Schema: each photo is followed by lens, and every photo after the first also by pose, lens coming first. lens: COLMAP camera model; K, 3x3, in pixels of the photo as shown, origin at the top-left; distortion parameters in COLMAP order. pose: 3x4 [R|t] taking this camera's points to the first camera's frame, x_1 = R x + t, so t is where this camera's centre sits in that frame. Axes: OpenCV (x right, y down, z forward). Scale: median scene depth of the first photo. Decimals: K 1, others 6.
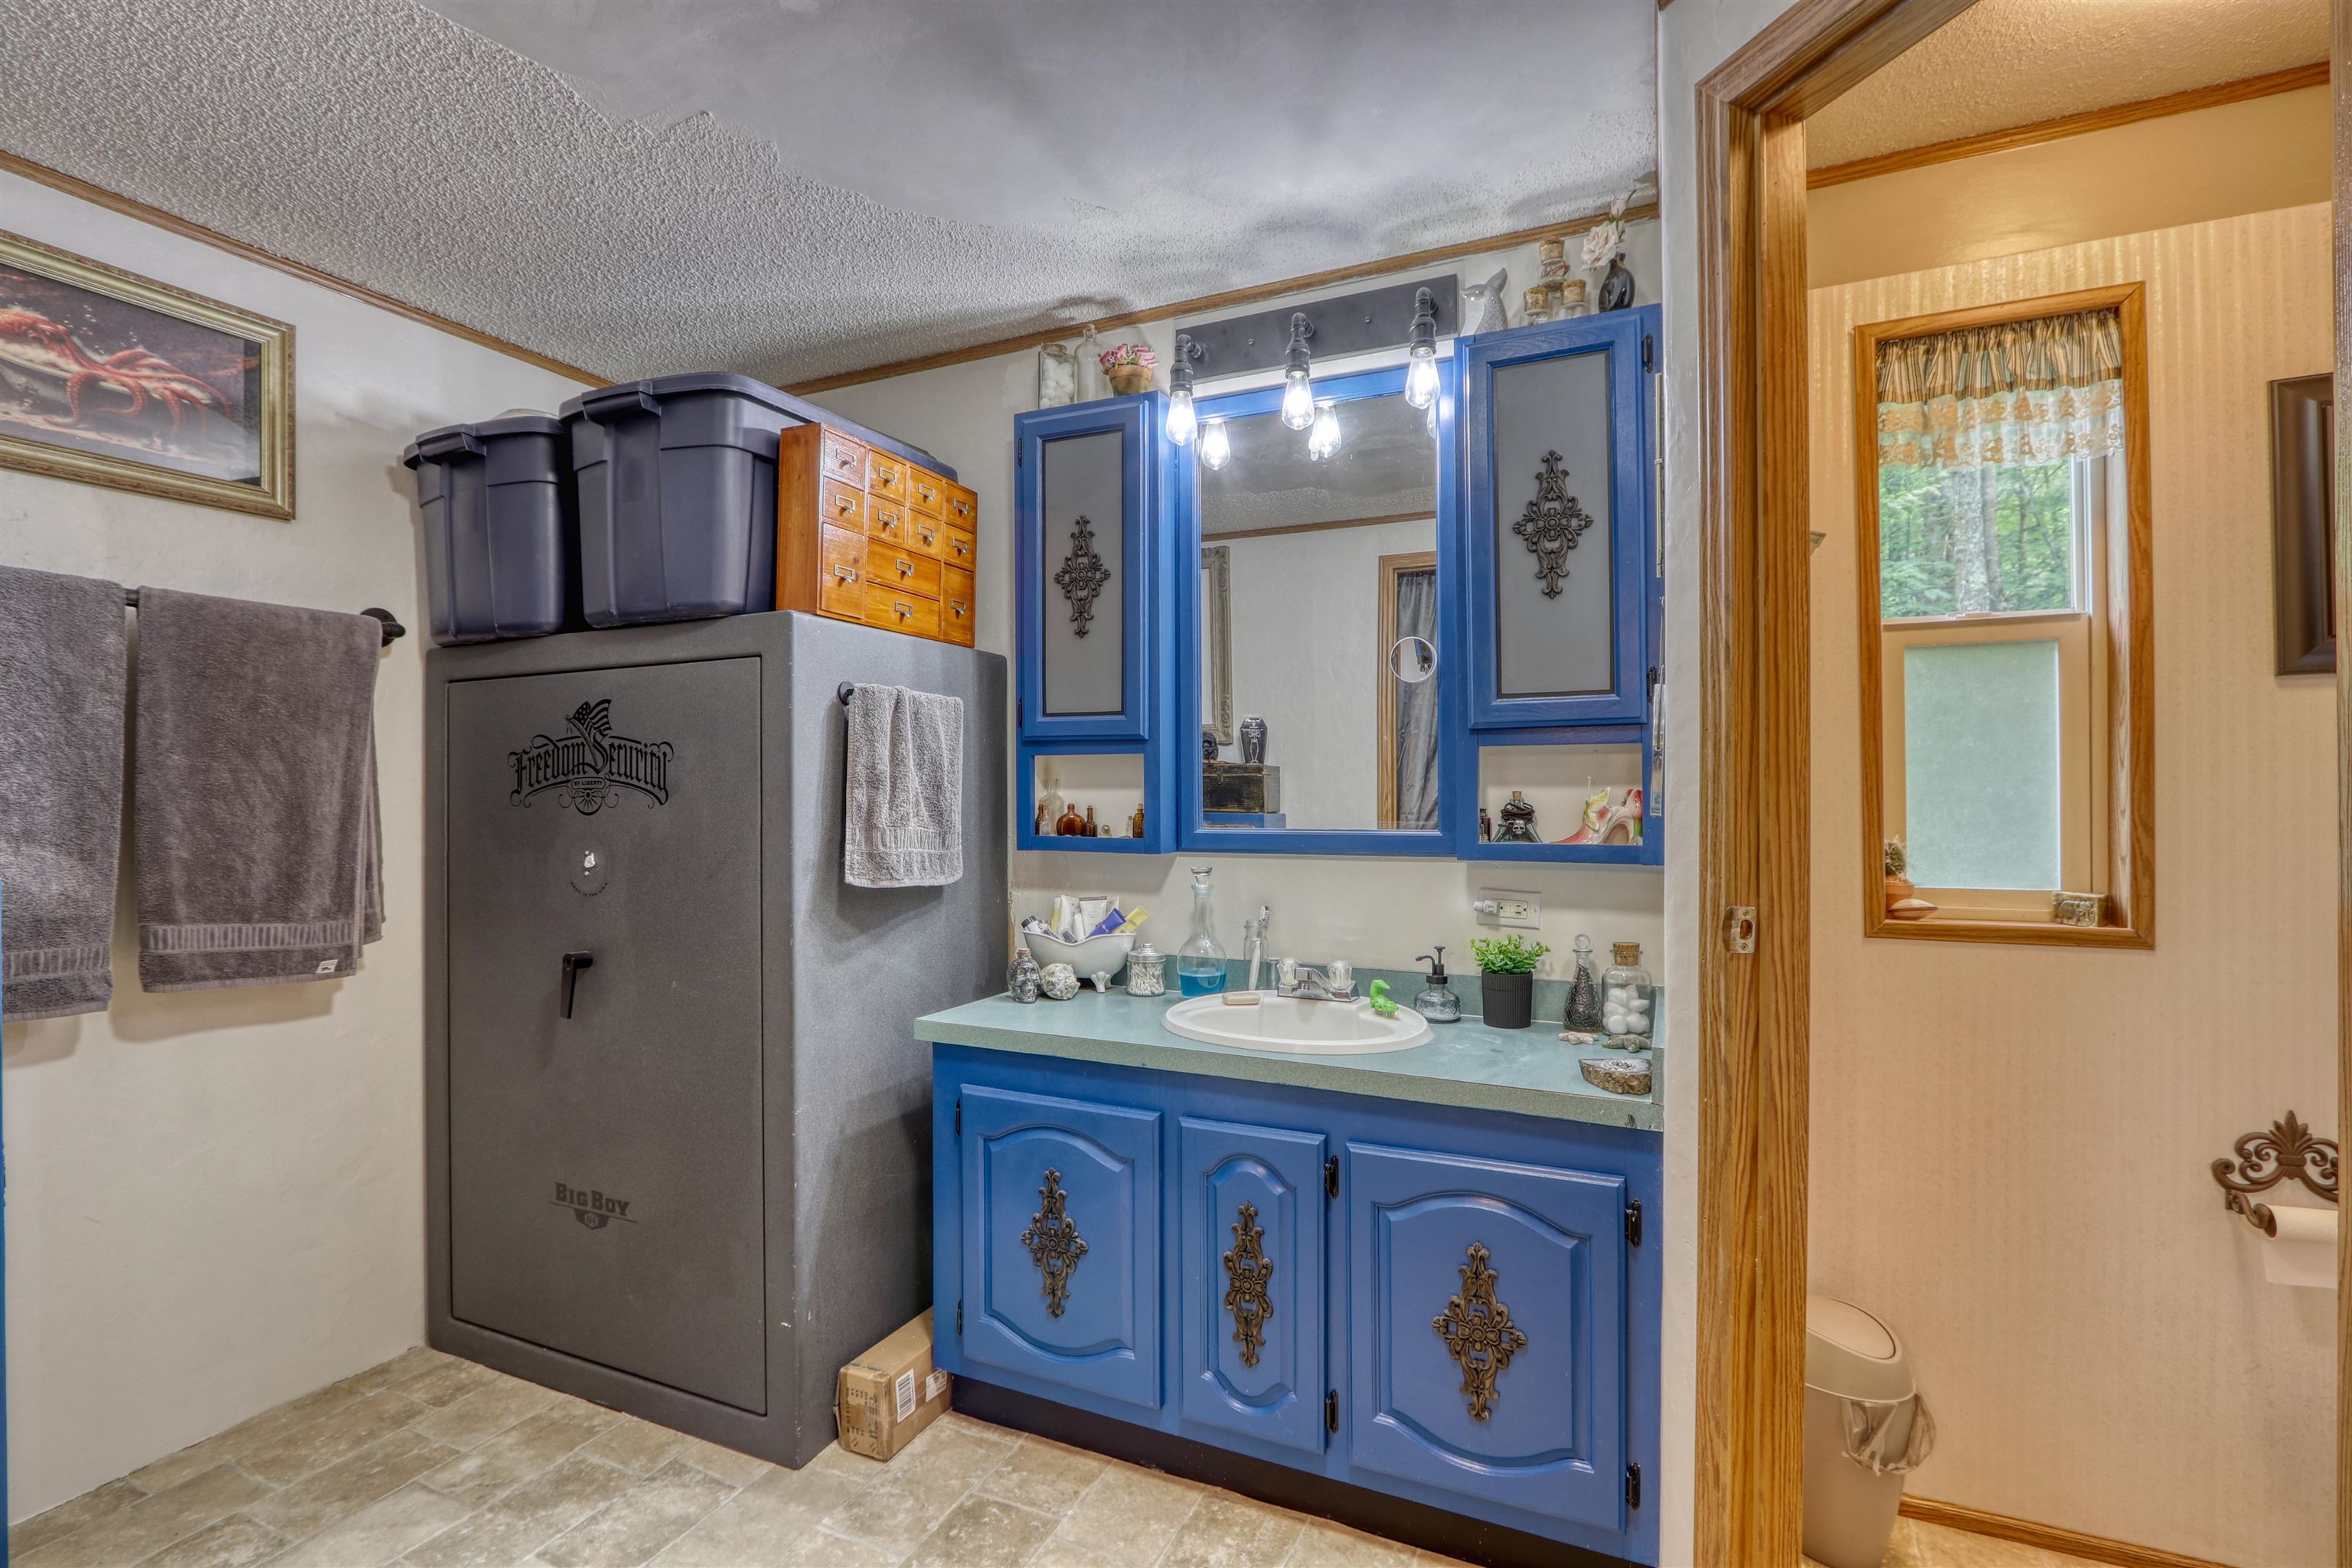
lens RADIAL K [[1096.6, 0, 1172.7], [0, 1096.6, 786.8], [0, 0, 1]] dist [-0.010879, 0.005140]
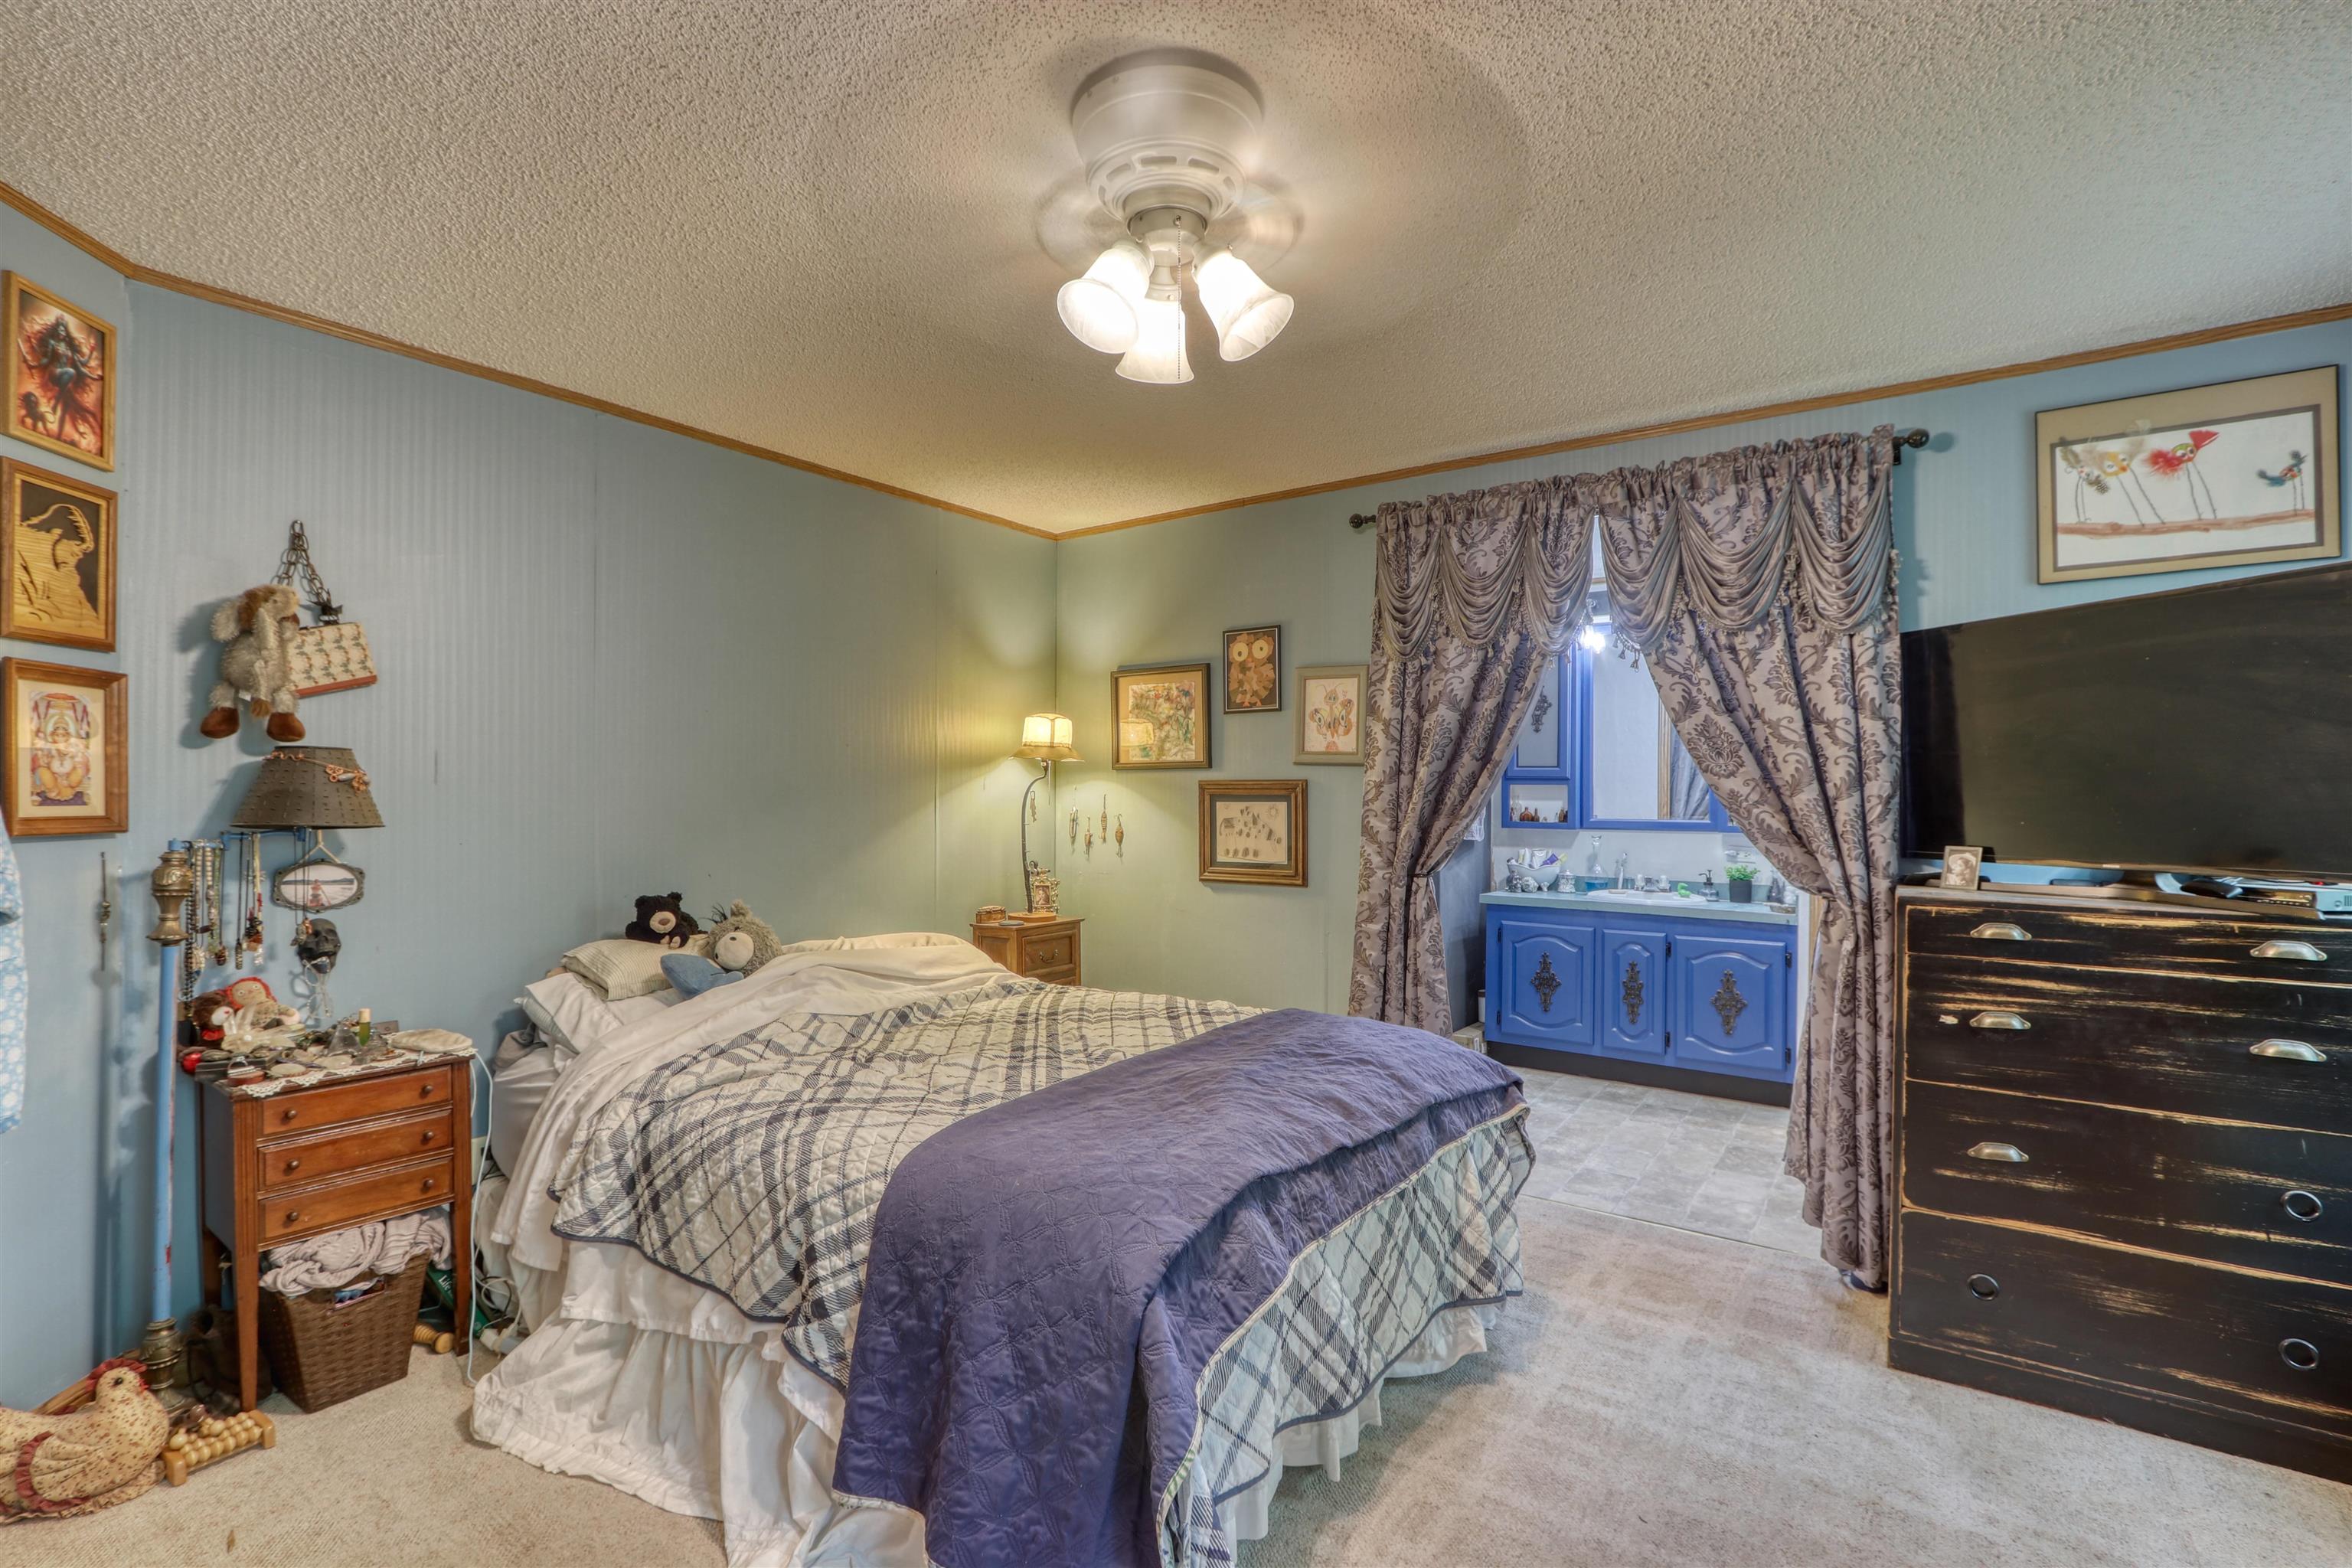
lens RADIAL K [[1096.6, 0, 1178.6], [0, 1096.6, 786.0], [0, 0, 1]] dist [-0.010879, 0.005140]
pose [[0.983813, 0.010612, -0.178886, -0.471940], [-0.011604, 0.999923, -0.004498, -0.009941], [0.178825, 0.006501, 0.983859, -1.554510]]
